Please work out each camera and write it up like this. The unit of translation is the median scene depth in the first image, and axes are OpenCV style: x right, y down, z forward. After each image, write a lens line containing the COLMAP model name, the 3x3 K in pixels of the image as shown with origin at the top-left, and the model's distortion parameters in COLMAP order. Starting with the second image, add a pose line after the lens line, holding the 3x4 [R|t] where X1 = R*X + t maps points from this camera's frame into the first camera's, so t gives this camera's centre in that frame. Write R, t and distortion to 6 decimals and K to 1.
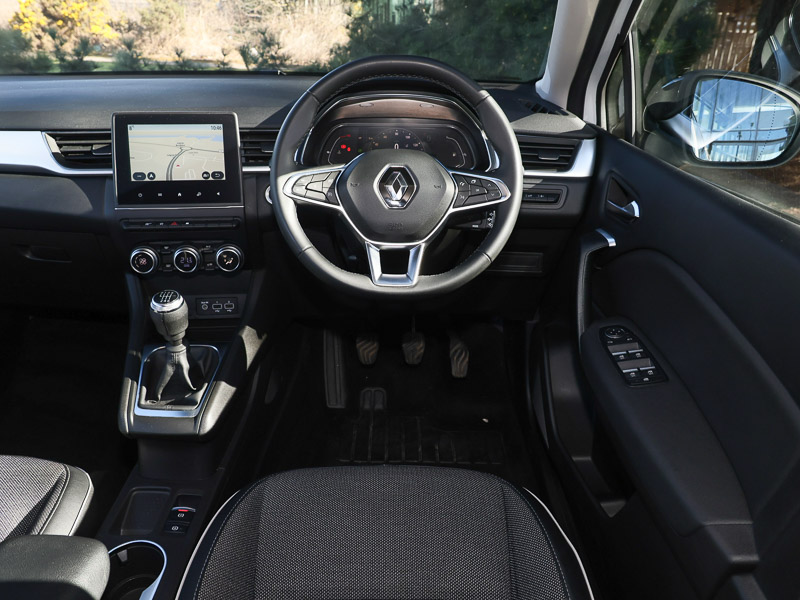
lens RADIAL K [[610.7, 0, 385.7], [0, 610.7, 298.7], [0, 0, 1]] dist [0.011285, 0.002549]
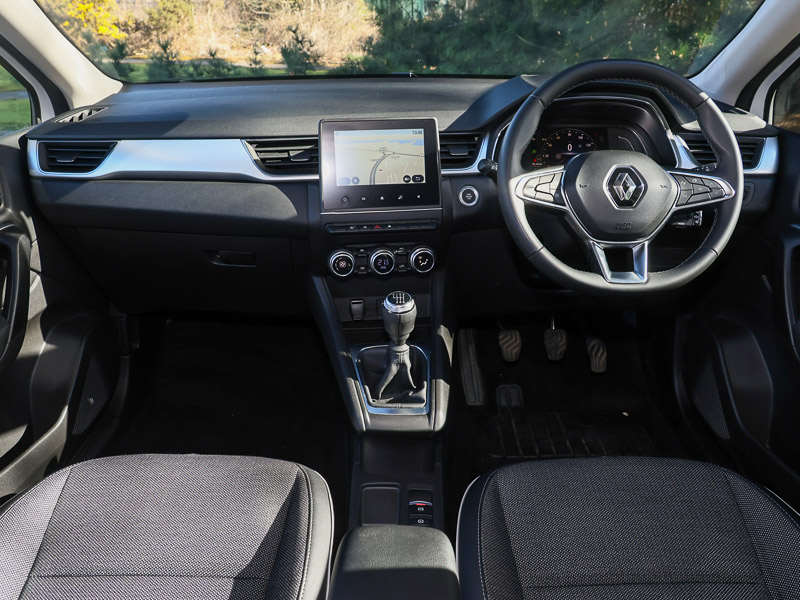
lens RADIAL K [[620.3, 0, 400.0], [0, 620.3, 300.0], [0, 0, 1]] dist [0.001646, -0.002255]
pose [[0.999697, -0.020818, 0.013104, -0.322004], [0.020767, 0.999776, 0.004007, -0.003458], [-0.013184, -0.003733, 0.999906, -0.038560]]
